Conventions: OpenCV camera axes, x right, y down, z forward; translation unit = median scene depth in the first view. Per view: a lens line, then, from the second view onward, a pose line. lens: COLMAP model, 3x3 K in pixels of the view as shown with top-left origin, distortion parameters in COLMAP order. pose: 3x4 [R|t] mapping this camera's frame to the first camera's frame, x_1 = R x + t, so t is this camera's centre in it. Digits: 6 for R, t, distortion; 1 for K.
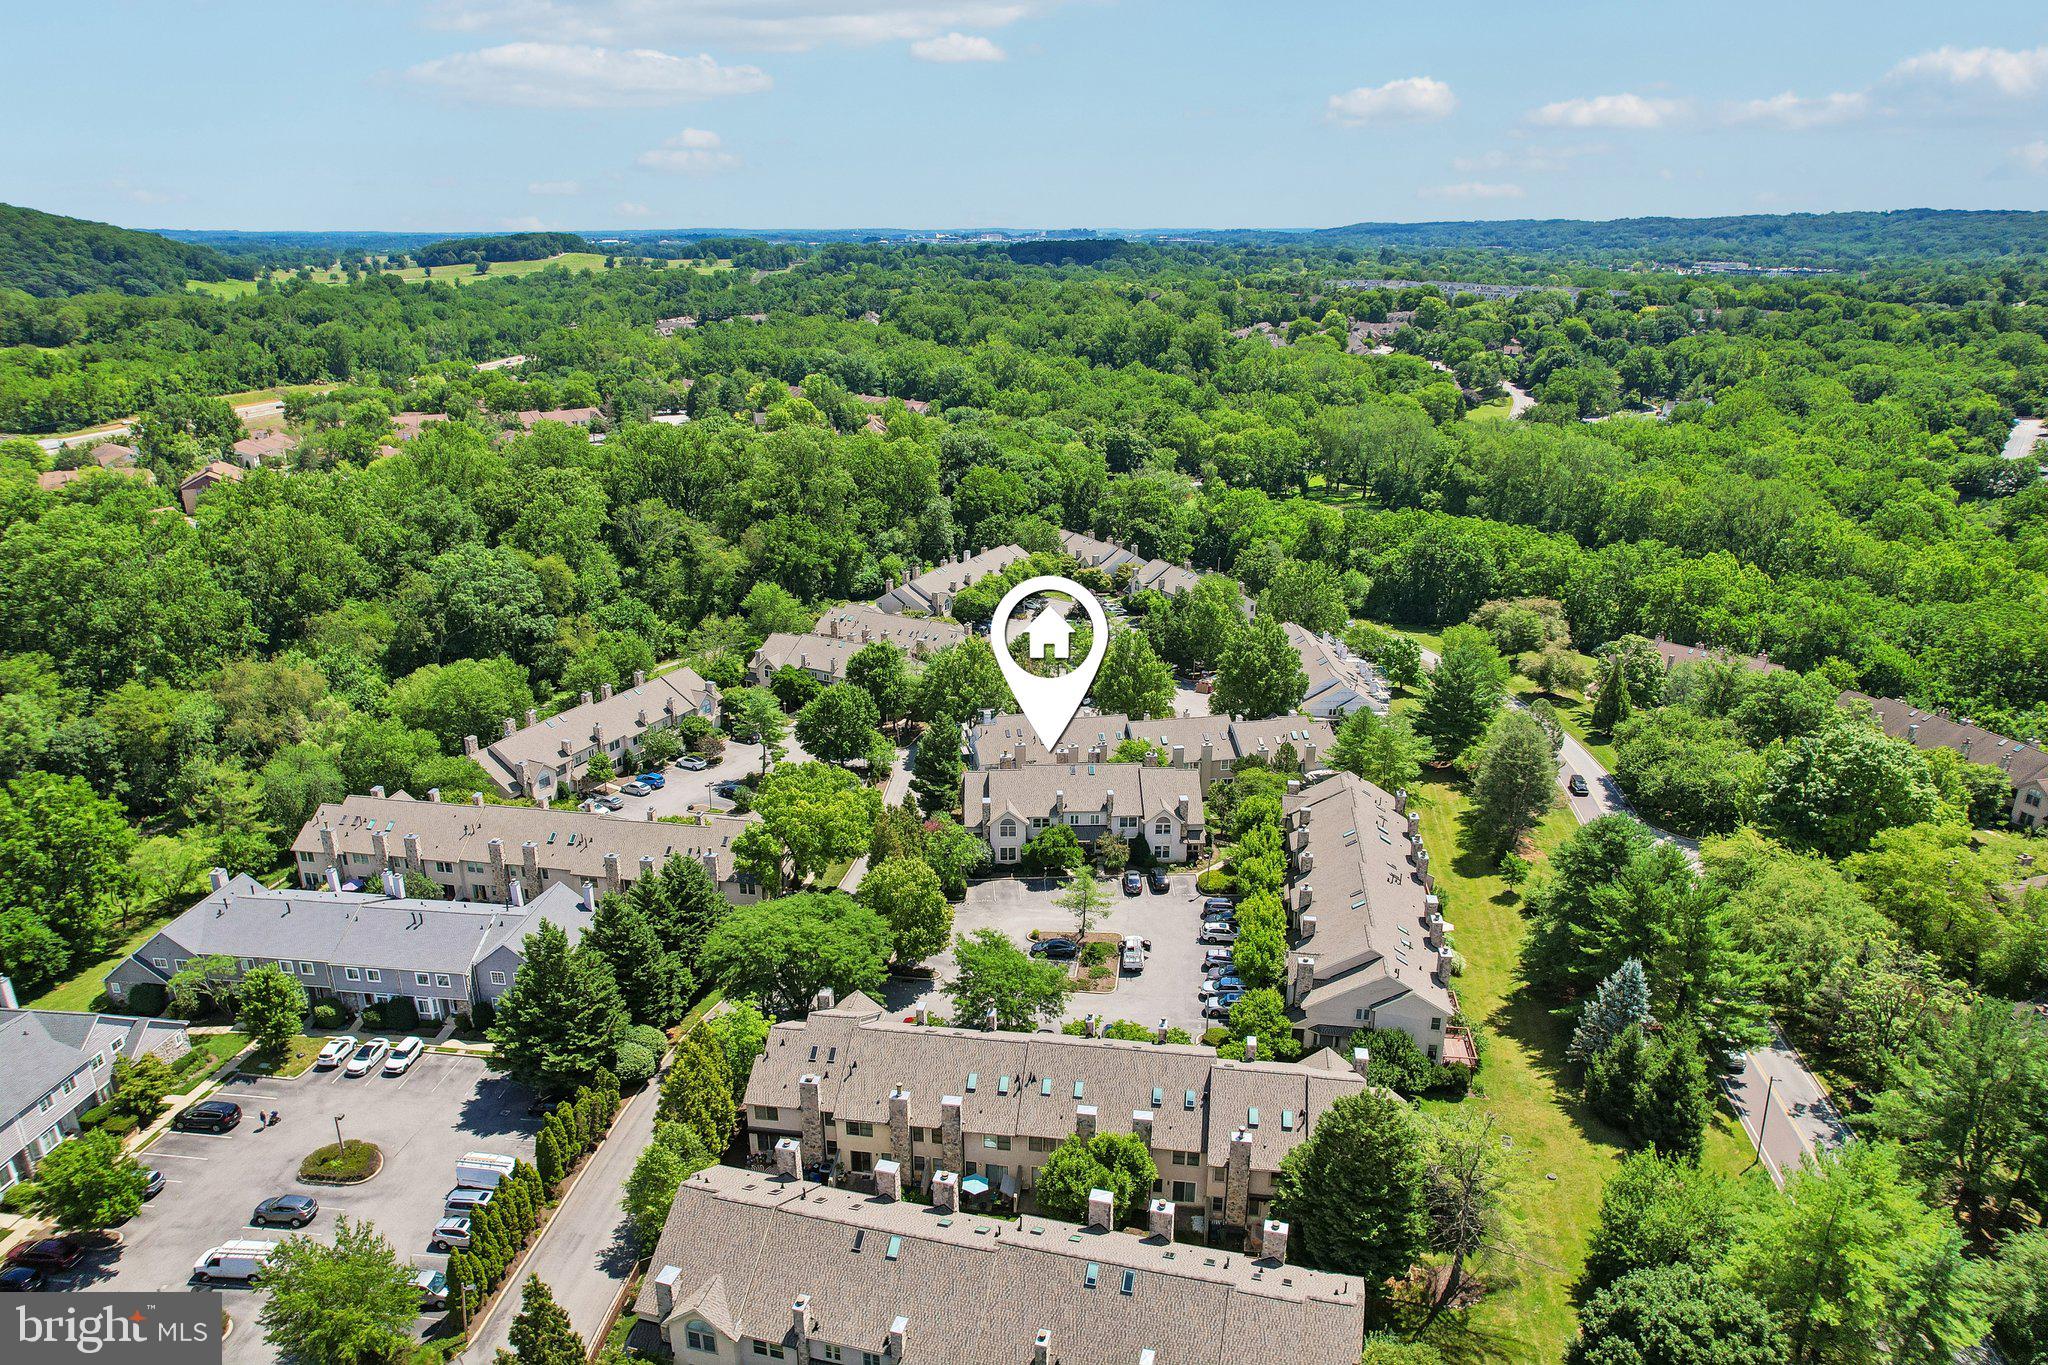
lens RADIAL K [[1298.5, 0, 1024.0], [0, 1298.5, 682.5], [0, 0, 1]] dist [-0.074003, 0.061354]
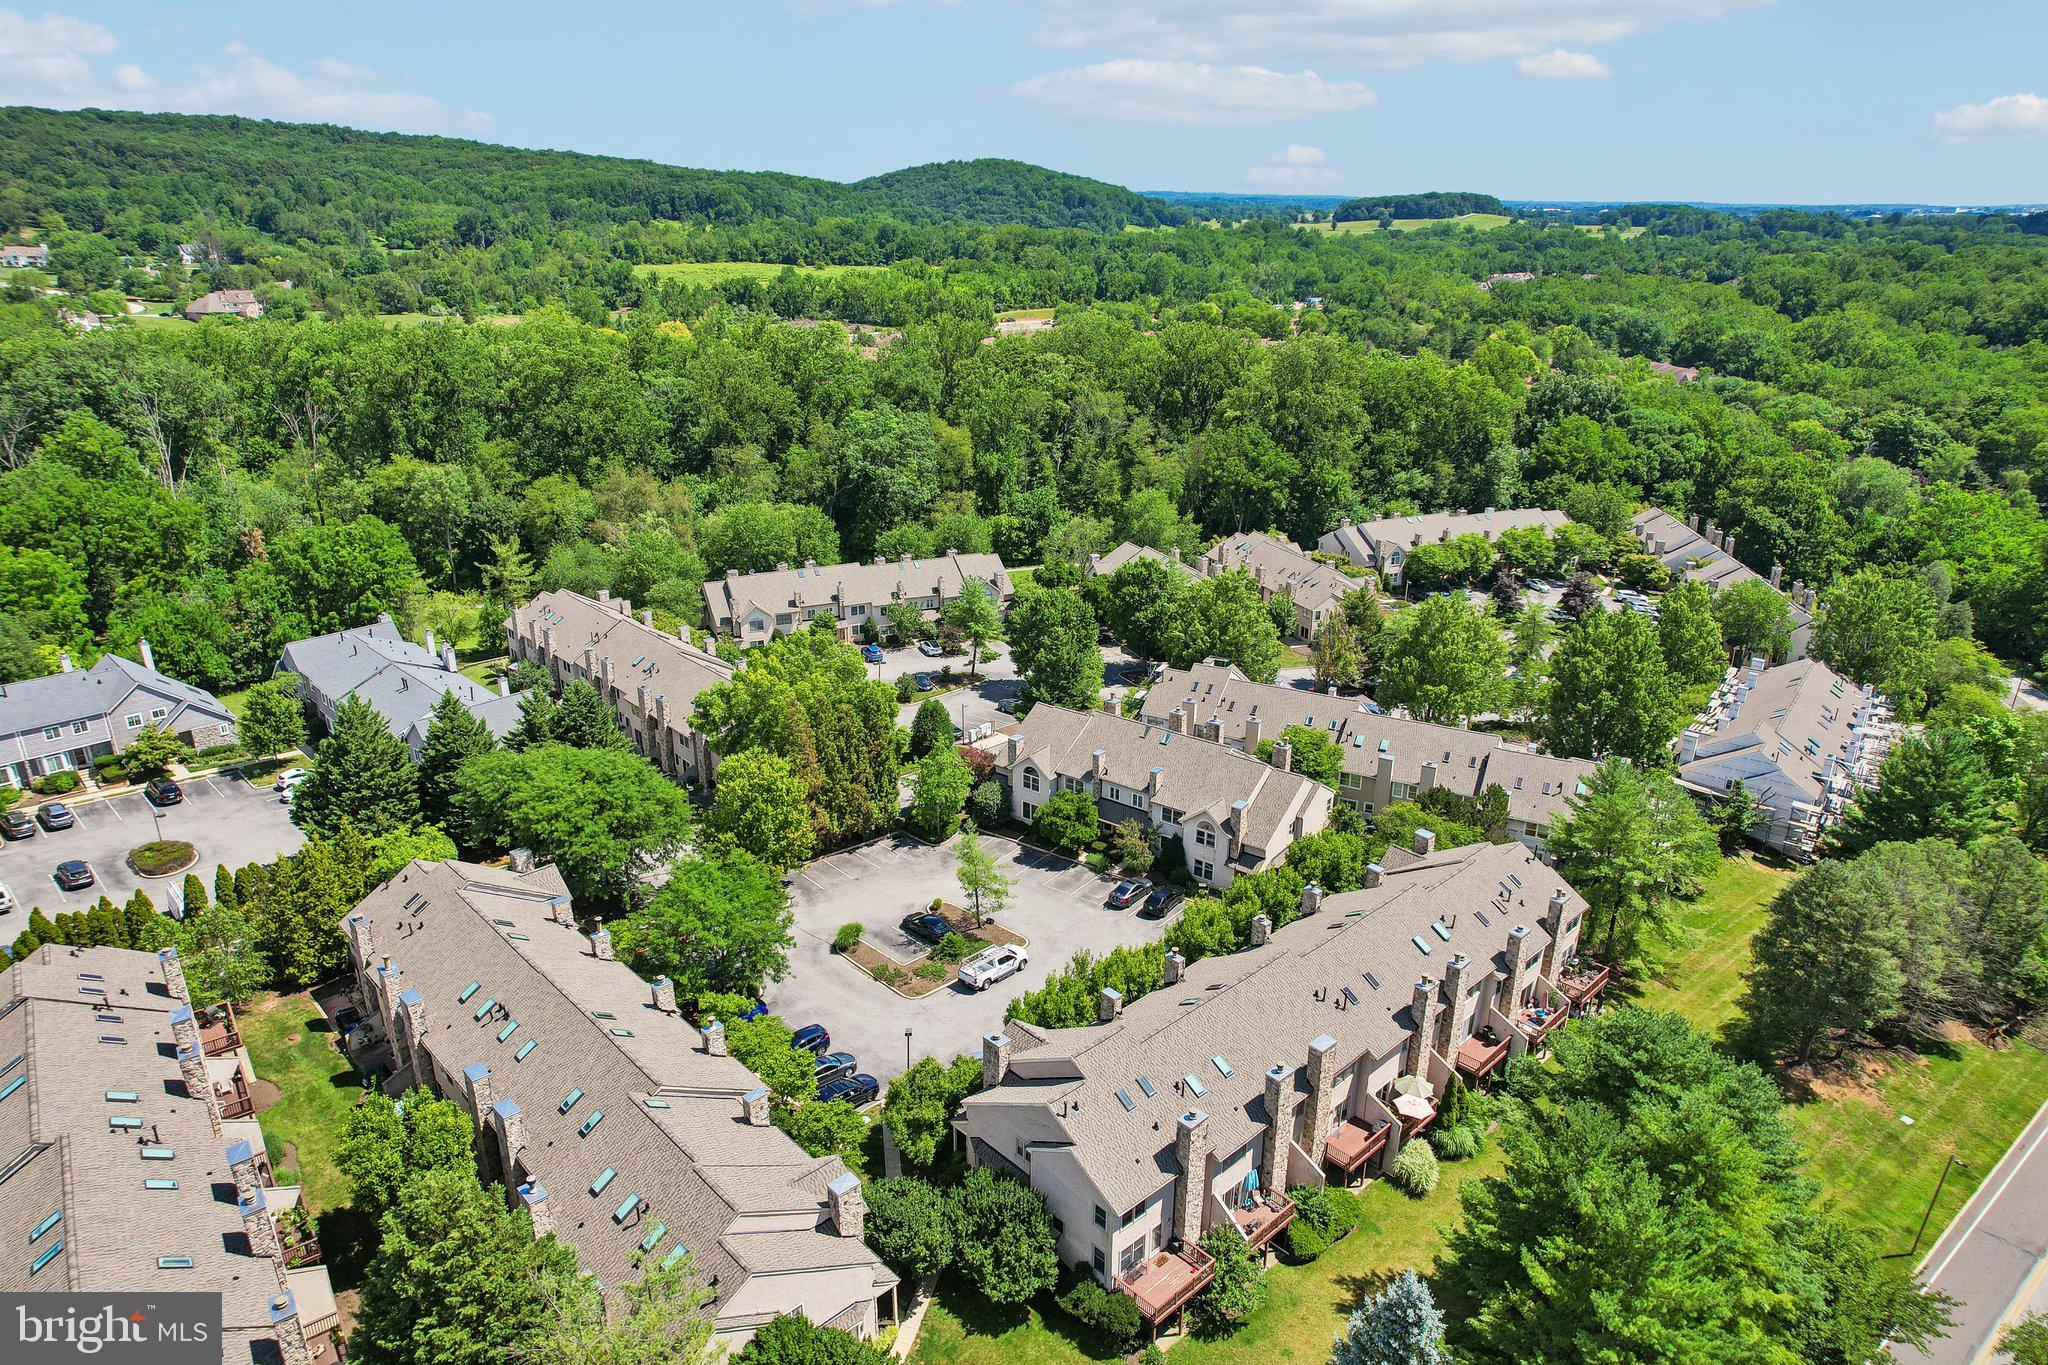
lens RADIAL K [[1298.5, 0, 1024.0], [0, 1298.5, 682.5], [0, 0, 1]] dist [-0.074003, 0.061354]
pose [[0.782535, 0.222142, -0.581629, 0.425220], [-0.209168, 0.973686, 0.090463, -0.014375], [0.586420, 0.050868, 0.808409, 0.358640]]
